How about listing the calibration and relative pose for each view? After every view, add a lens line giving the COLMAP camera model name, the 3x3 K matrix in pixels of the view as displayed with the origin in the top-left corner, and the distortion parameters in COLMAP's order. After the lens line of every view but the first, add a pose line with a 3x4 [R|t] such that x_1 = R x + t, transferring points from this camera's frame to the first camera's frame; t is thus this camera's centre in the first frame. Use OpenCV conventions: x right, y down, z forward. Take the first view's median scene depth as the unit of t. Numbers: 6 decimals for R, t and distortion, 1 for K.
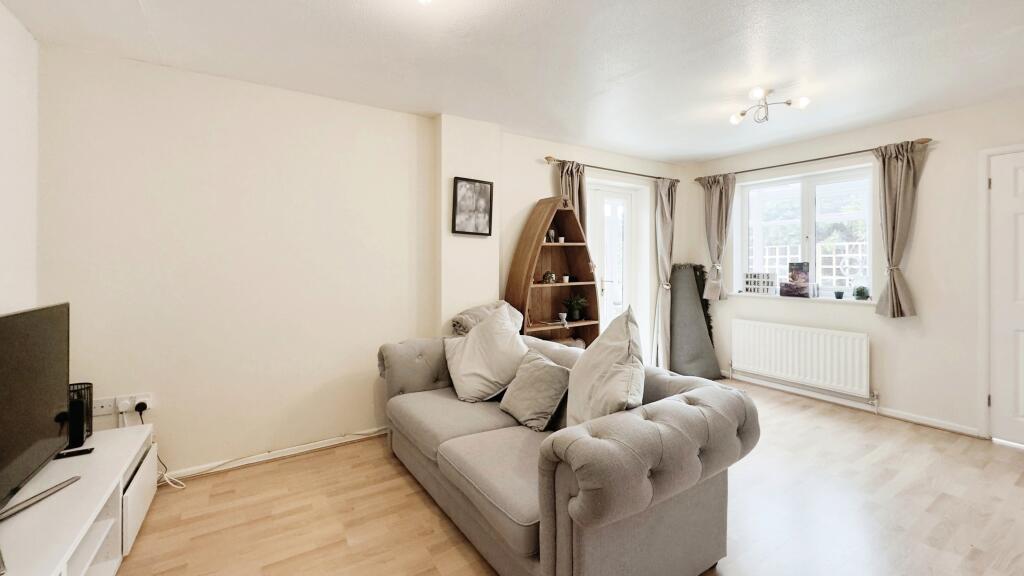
lens RADIAL K [[411.4, 0, 514.5], [0, 411.4, 259.8], [0, 0, 1]] dist [-0.000105, -0.000030]
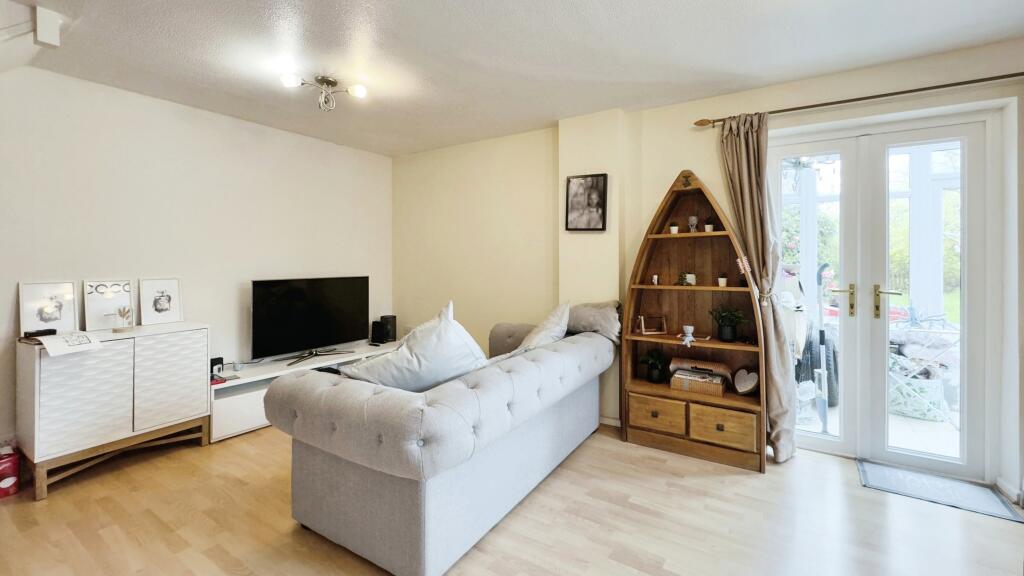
lens RADIAL K [[411.4, 0, 514.5], [0, 411.4, 259.8], [0, 0, 1]] dist [-0.000105, -0.000030]
pose [[0.435139, 0.002864, -0.900359, 0.714543], [0.003000, 0.999985, 0.004631, 0.004095], [0.900358, -0.004717, 0.435124, 0.409116]]
